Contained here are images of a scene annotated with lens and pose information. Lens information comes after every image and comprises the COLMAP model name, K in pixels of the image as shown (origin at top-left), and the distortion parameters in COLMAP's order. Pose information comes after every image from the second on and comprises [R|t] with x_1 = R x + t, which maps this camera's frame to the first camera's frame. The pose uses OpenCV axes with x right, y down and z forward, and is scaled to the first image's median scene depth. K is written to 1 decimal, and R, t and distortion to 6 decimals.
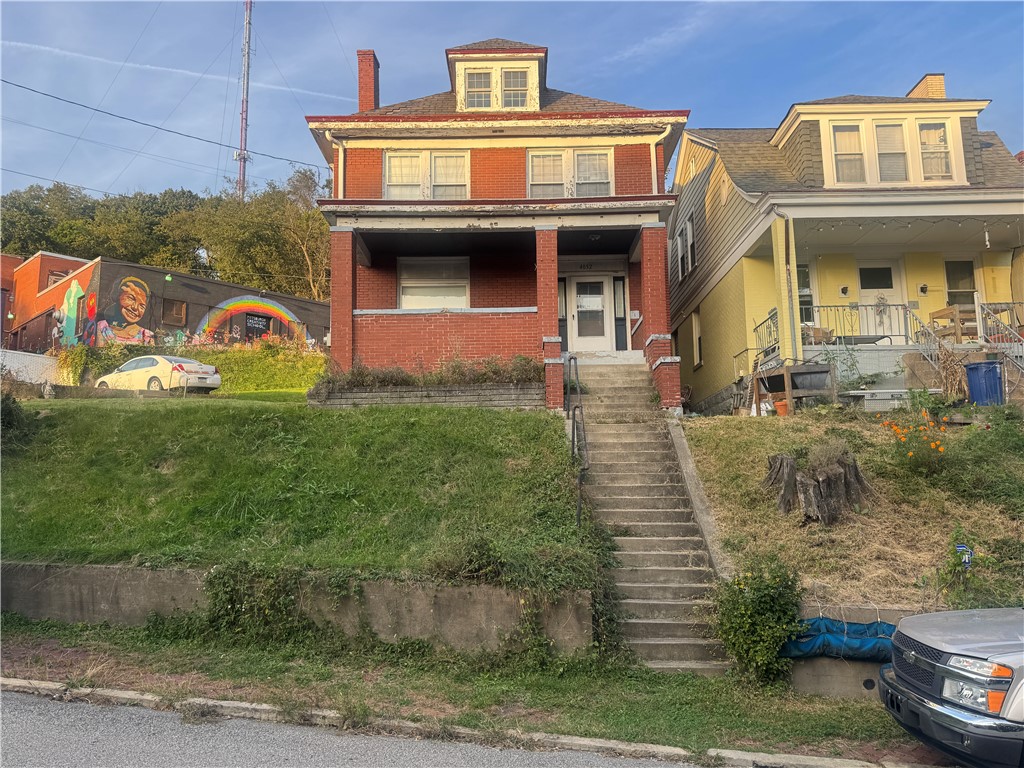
lens RADIAL K [[777.6, 0, 510.2], [0, 777.6, 384.7], [0, 0, 1]] dist [-0.000274, -0.000005]
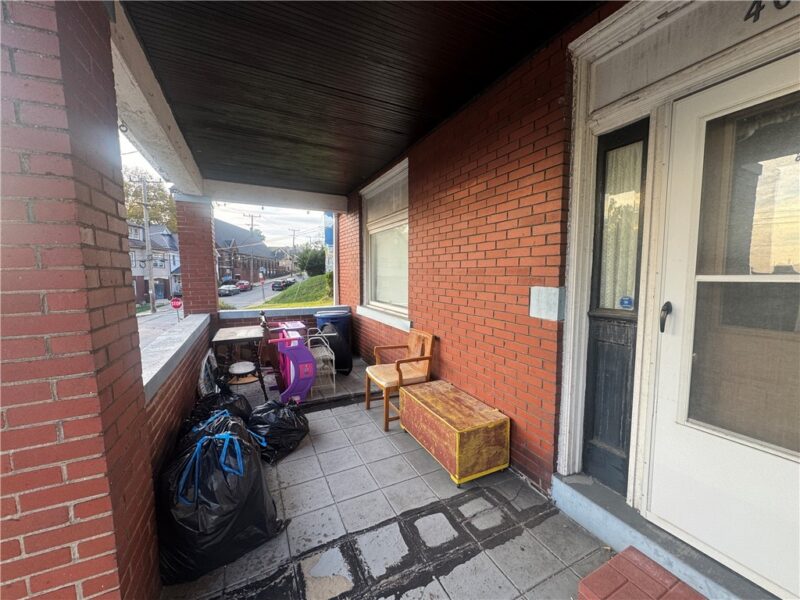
lens RADIAL K [[317.9, 0, 401.8], [0, 317.9, 301.2], [0, 0, 1]] dist [0.001993, 0.000198]
pose [[0.448922, 0.090129, -0.889014, 0.122630], [0.140287, 0.975454, 0.169733, -0.114388], [0.882490, -0.200914, 0.425258, 0.903054]]
